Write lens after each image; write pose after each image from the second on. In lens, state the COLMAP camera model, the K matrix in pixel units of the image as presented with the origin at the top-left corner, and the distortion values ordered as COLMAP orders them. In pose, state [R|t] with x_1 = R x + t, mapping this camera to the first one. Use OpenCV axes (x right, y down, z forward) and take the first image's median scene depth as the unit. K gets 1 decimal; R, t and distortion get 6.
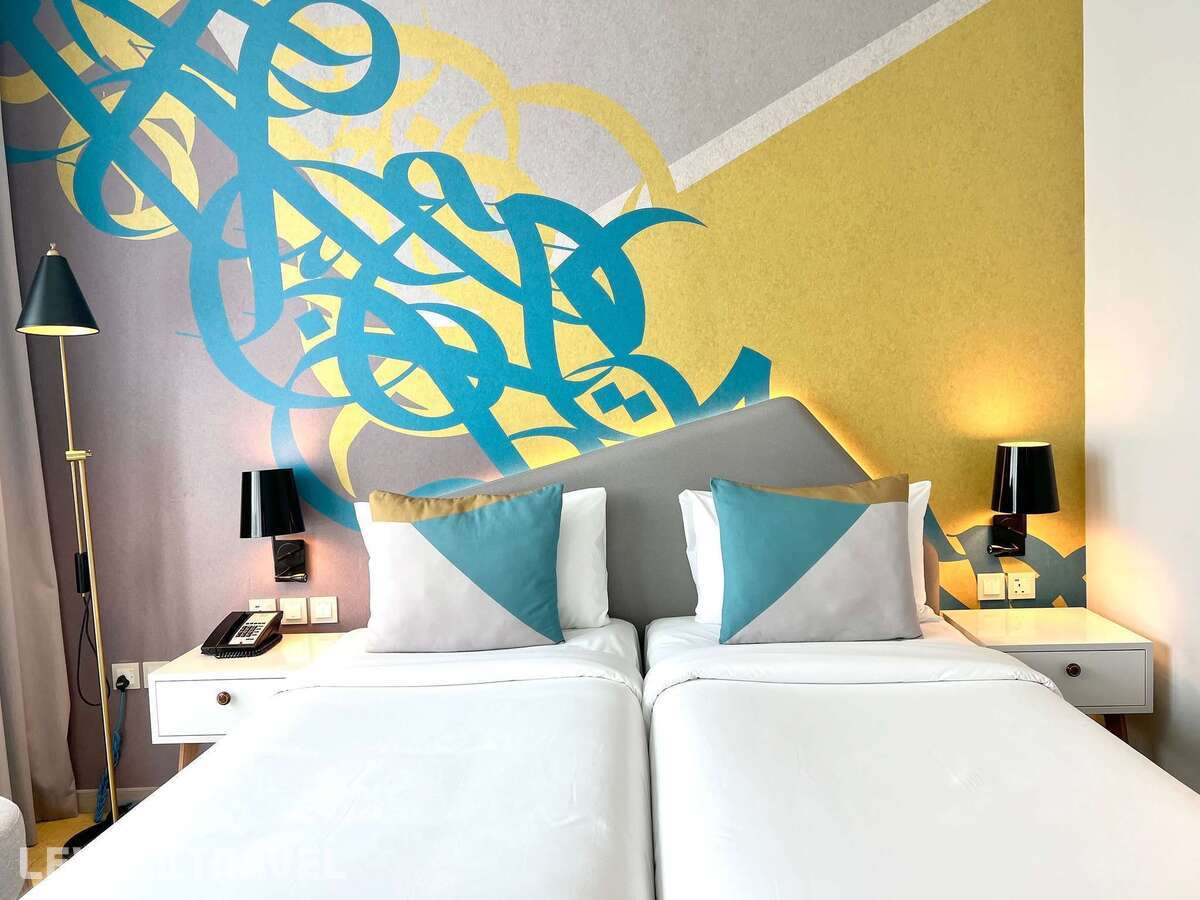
lens RADIAL K [[921.6, 0, 602.7], [0, 921.6, 455.9], [0, 0, 1]] dist [0.062549, -0.071238]
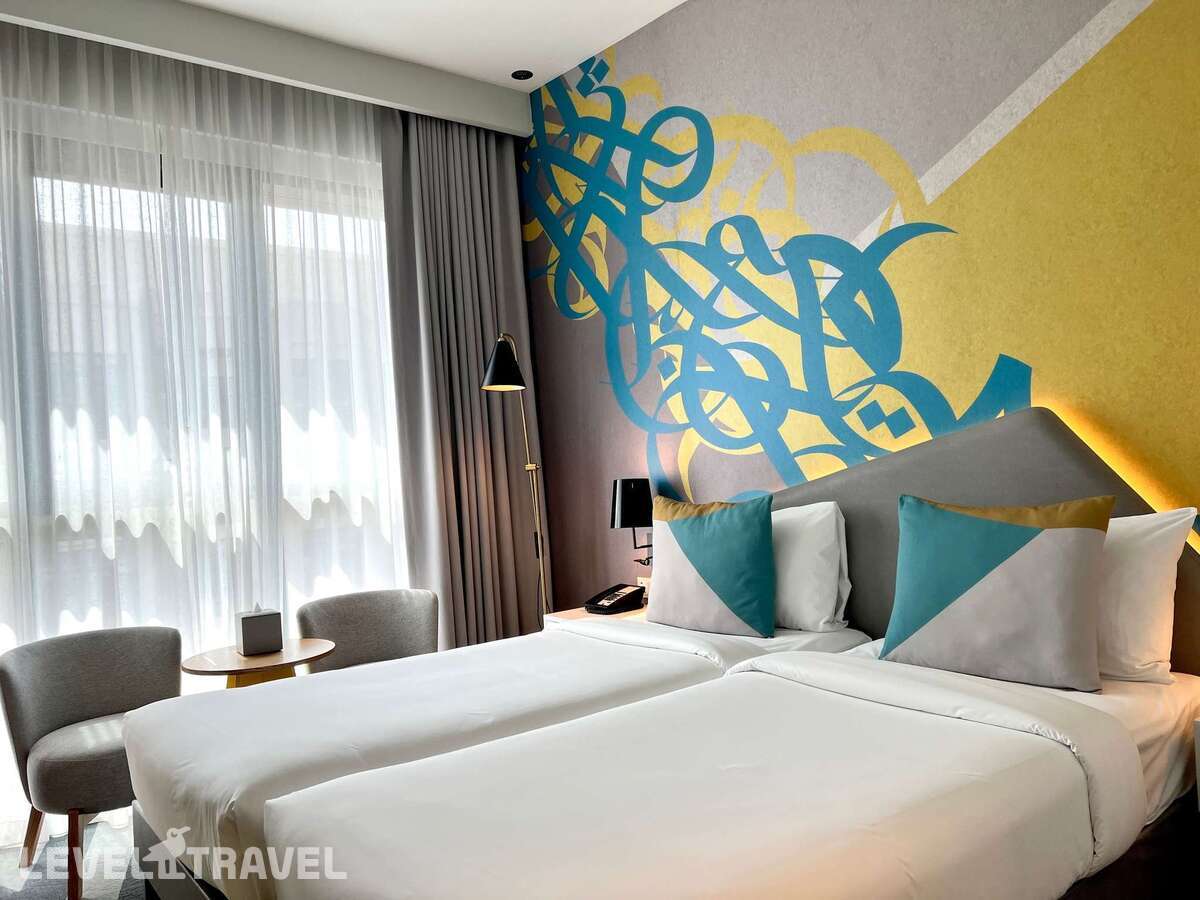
lens RADIAL K [[921.6, 0, 596.7], [0, 921.6, 461.9], [0, 0, 1]] dist [0.062549, -0.071238]
pose [[0.643683, 0.000486, -0.765292, 0.610897], [-0.017887, 0.999736, -0.014410, 0.009020], [0.765083, 0.022964, 0.643522, 0.103492]]
